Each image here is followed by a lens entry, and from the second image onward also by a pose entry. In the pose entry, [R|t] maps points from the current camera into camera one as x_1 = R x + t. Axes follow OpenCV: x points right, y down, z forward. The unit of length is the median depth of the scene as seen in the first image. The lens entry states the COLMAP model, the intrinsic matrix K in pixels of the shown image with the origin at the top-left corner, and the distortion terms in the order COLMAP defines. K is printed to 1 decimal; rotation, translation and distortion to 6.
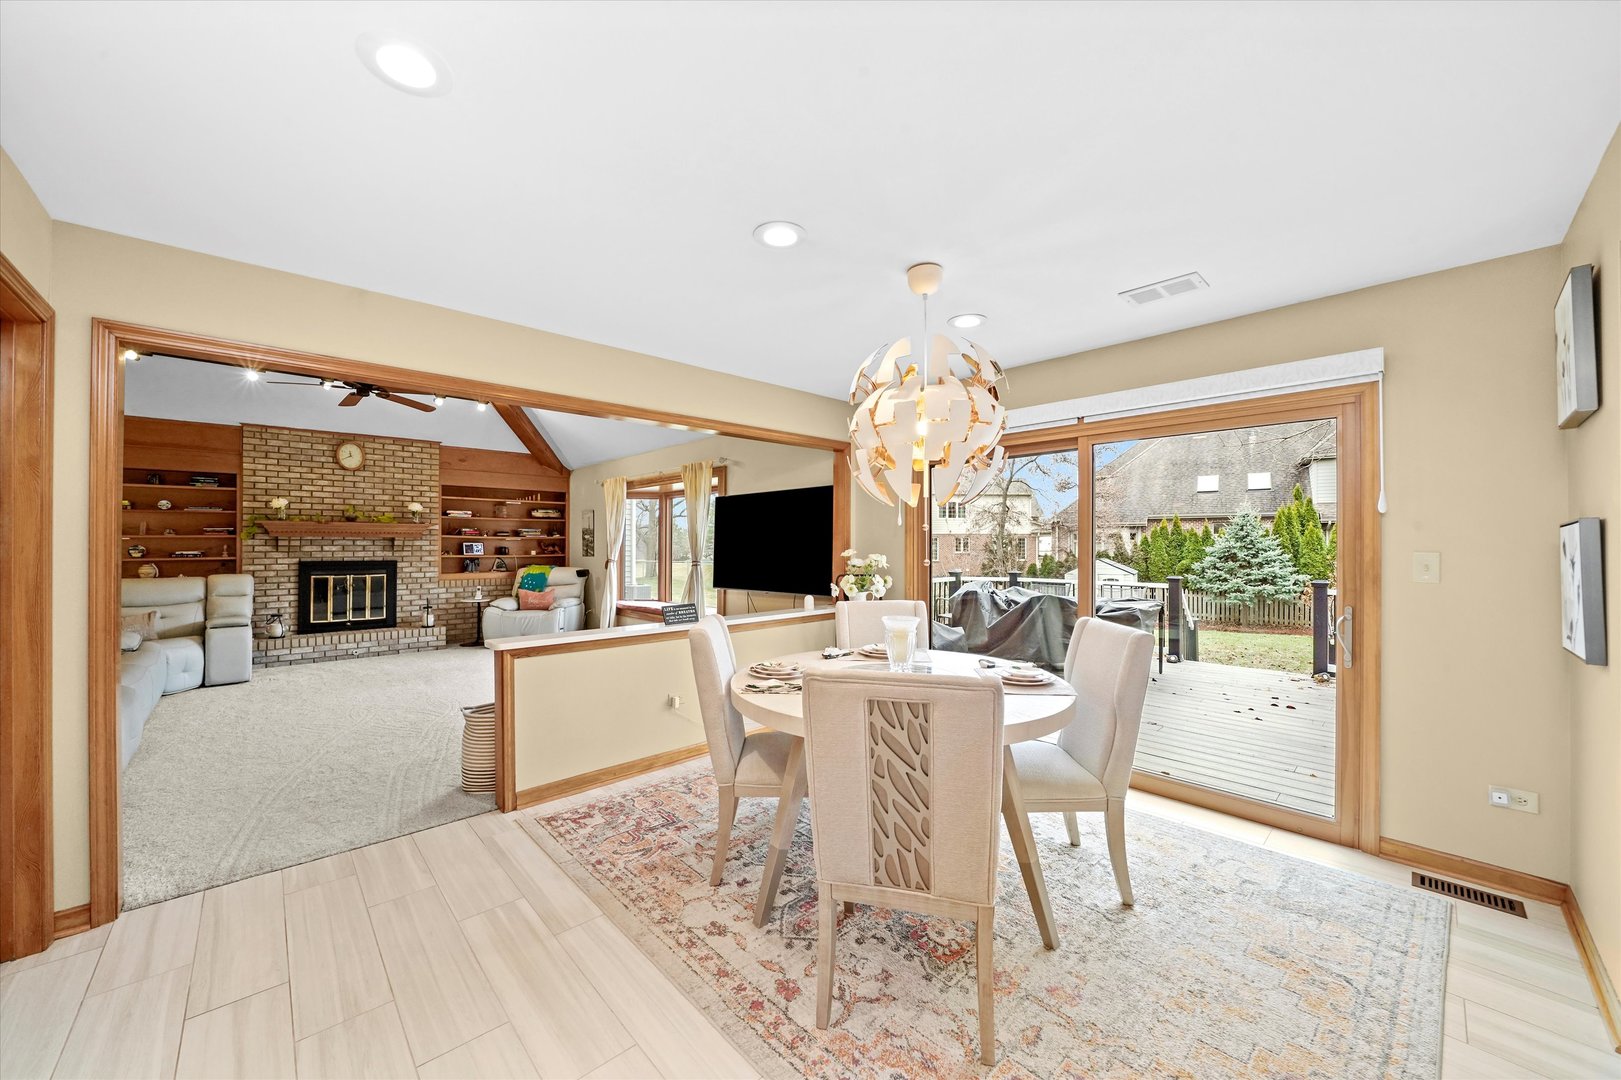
lens RADIAL K [[593.3, 0, 805.3], [0, 593.3, 539.7], [0, 0, 1]] dist [-0.015828, 0.002167]
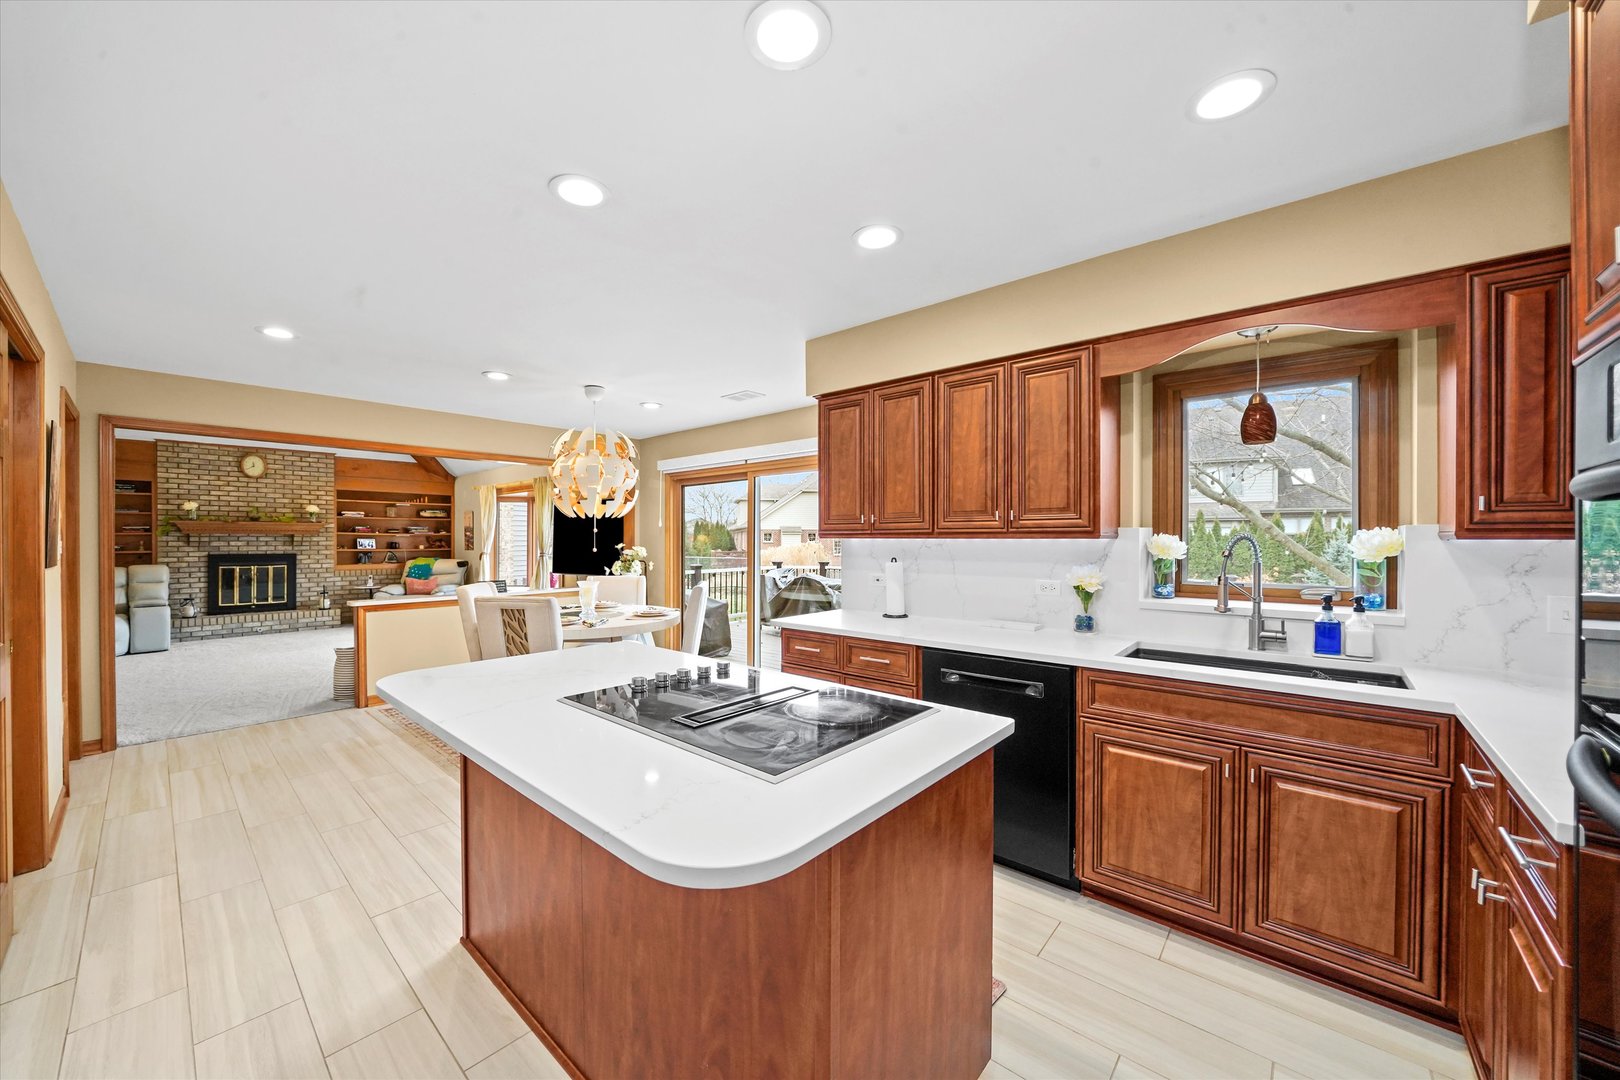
lens RADIAL K [[603.0, 0, 810.0], [0, 603.0, 540.0], [0, 0, 1]] dist [-0.013590, 0.000264]
pose [[0.995724, -0.001311, 0.092370, 0.252617], [0.000537, 0.999965, 0.008407, -0.002120], [-0.092378, -0.008322, 0.995689, -0.327526]]
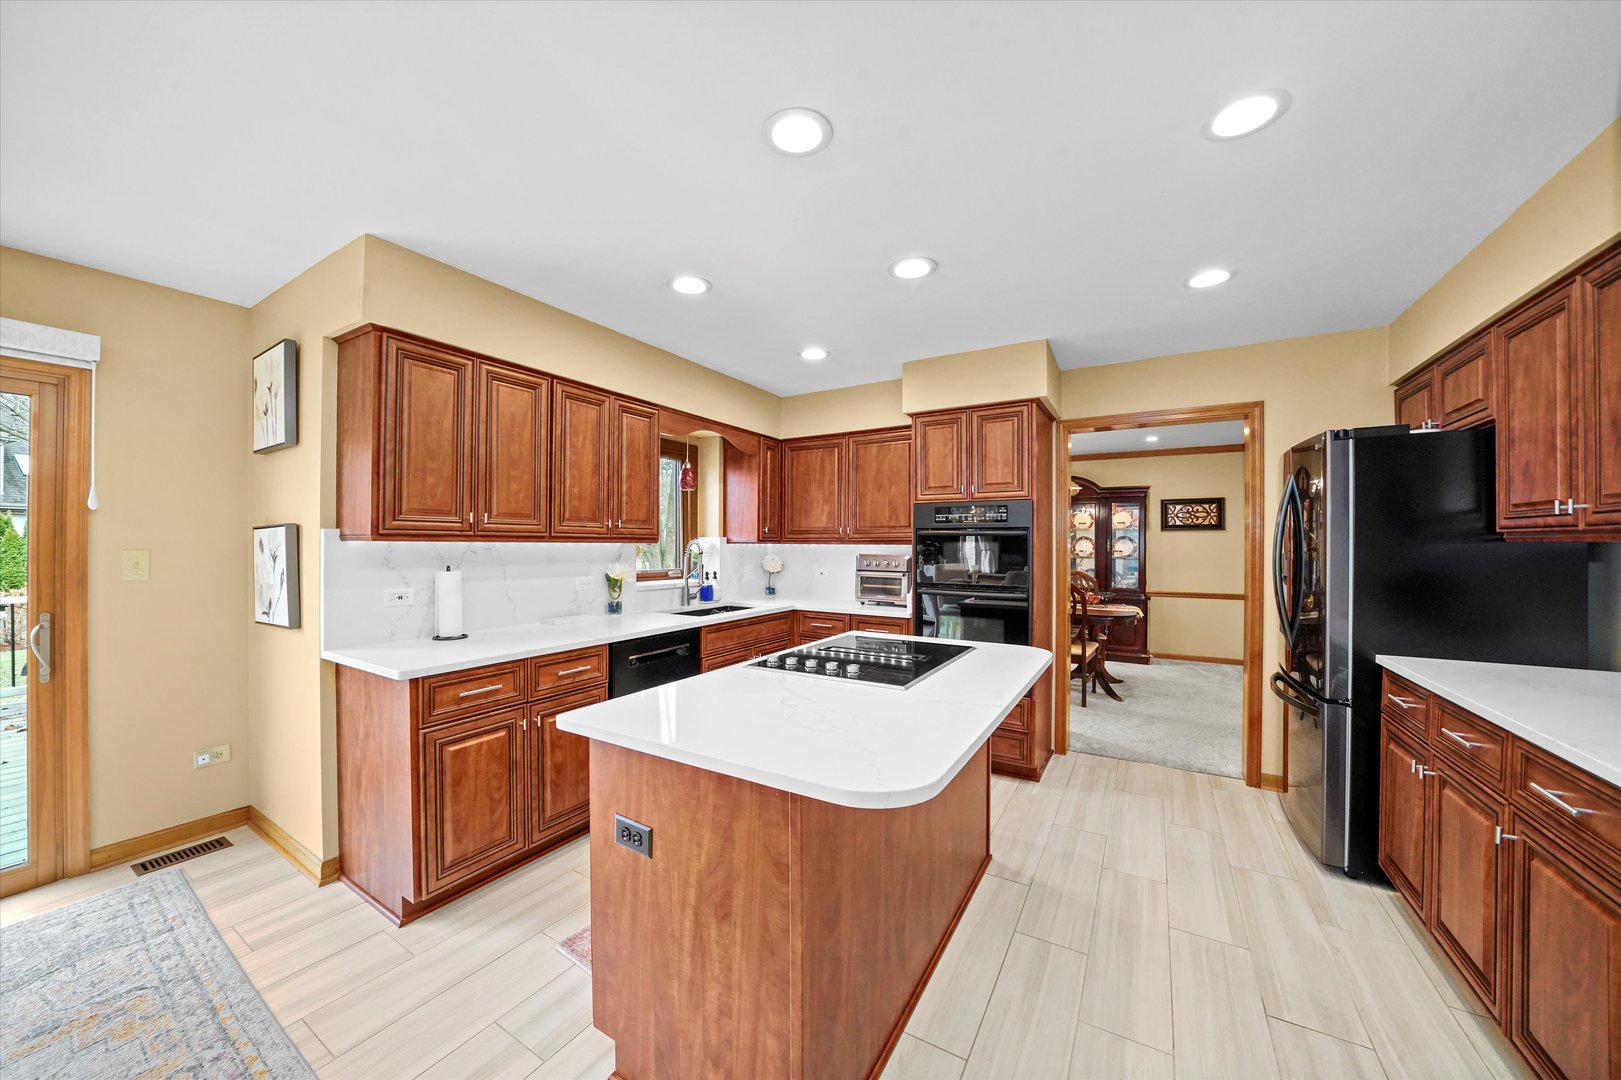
lens RADIAL K [[569.4, 0, 793.7], [0, 569.4, 542.3], [0, 0, 1]] dist [-0.013660, 0.000110]
pose [[-0.255637, 0.000888, 0.966772, -0.070328], [-0.008413, 0.999960, -0.003143, 0.000340], [-0.966736, -0.008937, -0.255619, 0.051319]]
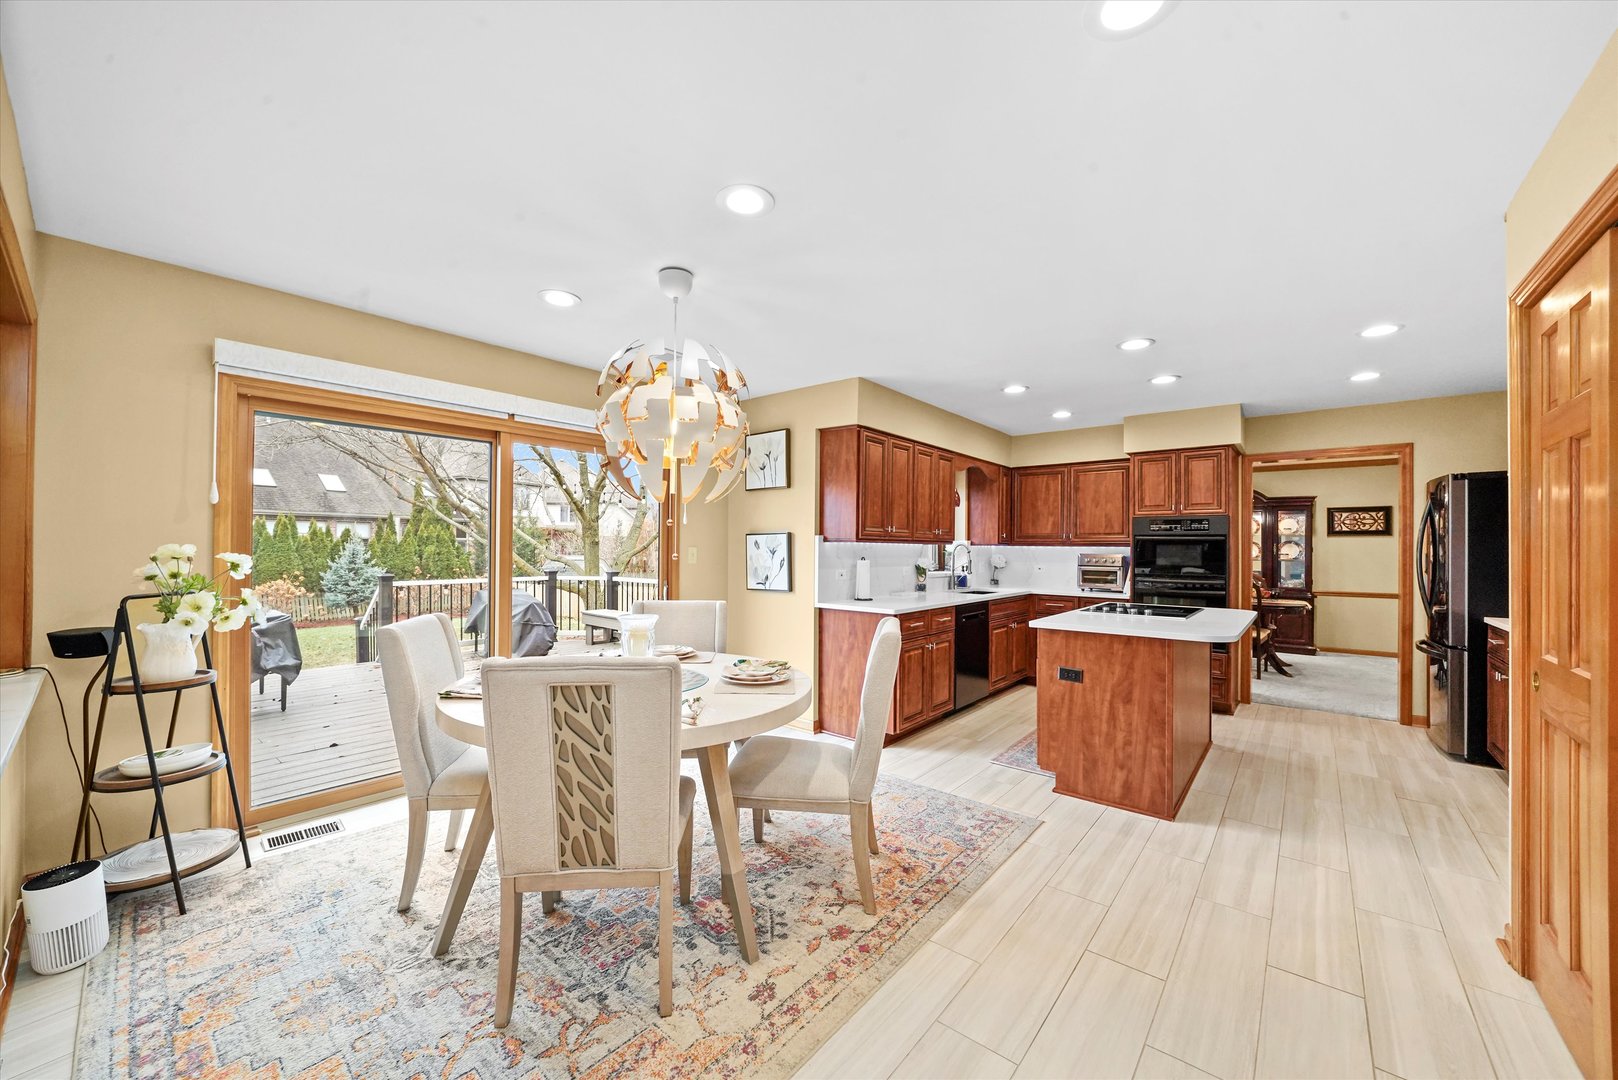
lens RADIAL K [[592.2, 0, 803.8], [0, 592.2, 539.7], [0, 0, 1]] dist [-0.015828, 0.002167]
pose [[-0.107245, 0.010019, 0.994182, -0.314555], [-0.013828, 0.999837, -0.011568, 0.006195], [-0.994136, -0.014988, -0.107089, 0.327554]]
